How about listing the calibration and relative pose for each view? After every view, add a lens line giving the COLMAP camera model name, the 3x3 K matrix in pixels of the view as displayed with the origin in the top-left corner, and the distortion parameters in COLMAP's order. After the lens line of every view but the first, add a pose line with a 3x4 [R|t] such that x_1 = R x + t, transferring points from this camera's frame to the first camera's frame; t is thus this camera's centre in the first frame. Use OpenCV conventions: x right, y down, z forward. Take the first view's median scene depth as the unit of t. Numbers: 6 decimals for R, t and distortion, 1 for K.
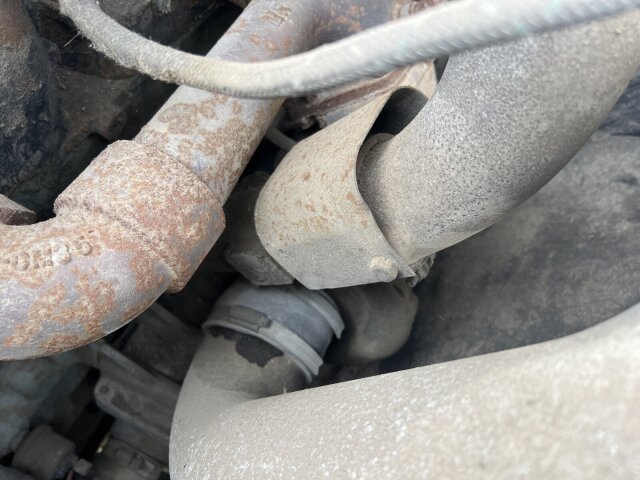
lens RADIAL K [[479.4, 0, 321.7], [0, 479.4, 241.4], [0, 0, 1]] dist [0.010606, 0.000393]
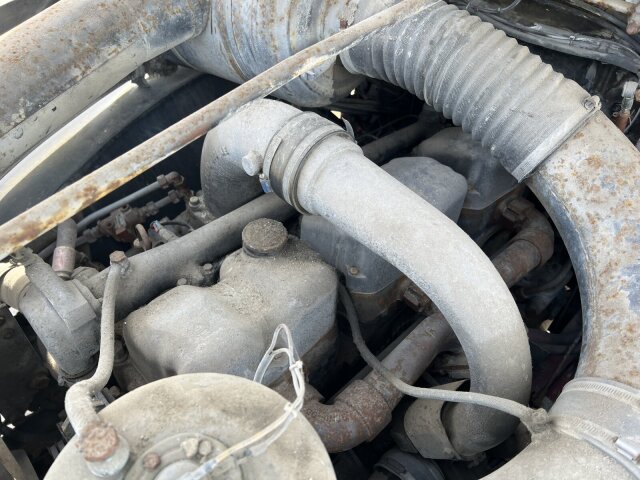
lens RADIAL K [[479.4, 0, 323.1], [0, 479.4, 238.6], [0, 0, 1]] dist [0.010606, 0.000393]
pose [[0.912869, 0.087952, -0.398666, 0.426908], [-0.223248, 0.925122, -0.307098, -0.062199], [0.341805, 0.369342, 0.864151, -1.798103]]
